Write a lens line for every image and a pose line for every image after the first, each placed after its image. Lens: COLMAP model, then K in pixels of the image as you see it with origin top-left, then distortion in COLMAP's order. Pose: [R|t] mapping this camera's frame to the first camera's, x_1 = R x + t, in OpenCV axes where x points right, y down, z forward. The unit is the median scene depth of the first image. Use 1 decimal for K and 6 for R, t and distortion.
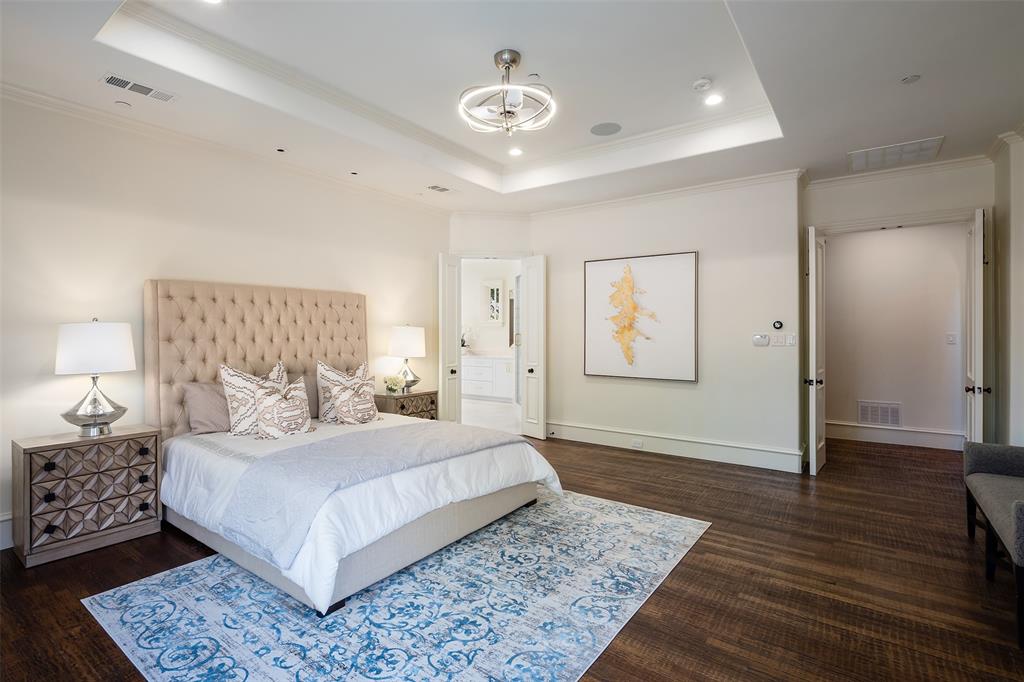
lens RADIAL K [[506.4, 0, 514.5], [0, 506.4, 311.3], [0, 0, 1]] dist [-0.000368, -0.000285]
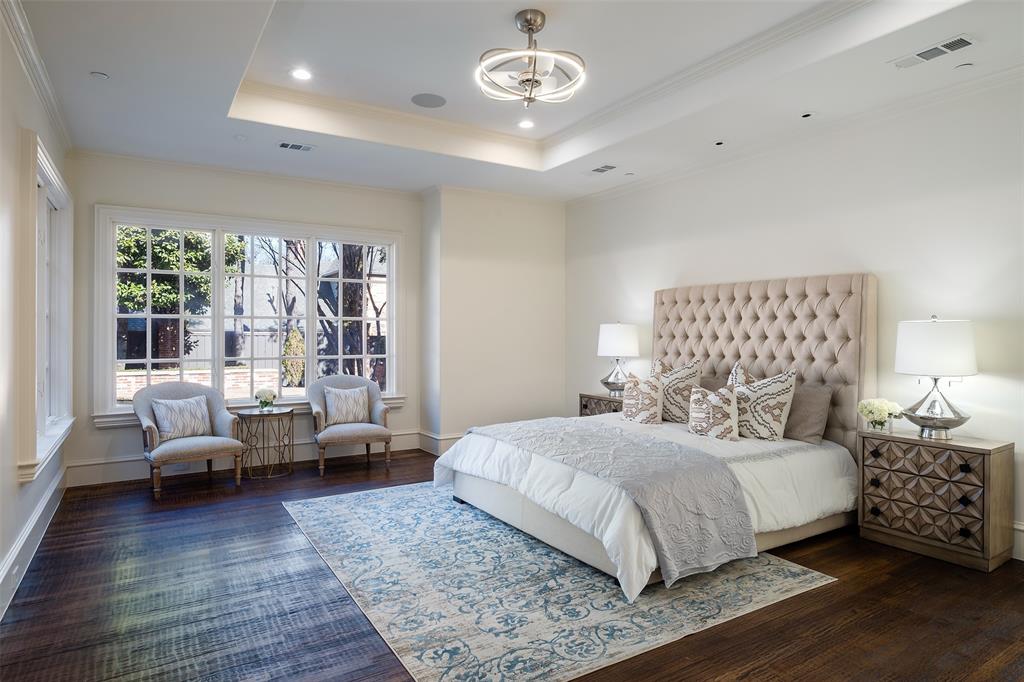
lens RADIAL K [[576.0, 0, 512.3], [0, 576.0, 323.7], [0, 0, 1]] dist [0.001201, 0.000032]
pose [[-0.384683, -0.010535, -0.922989, 0.922073], [0.040445, 0.998782, -0.028257, 0.052492], [0.922162, -0.048201, -0.383788, 1.346095]]
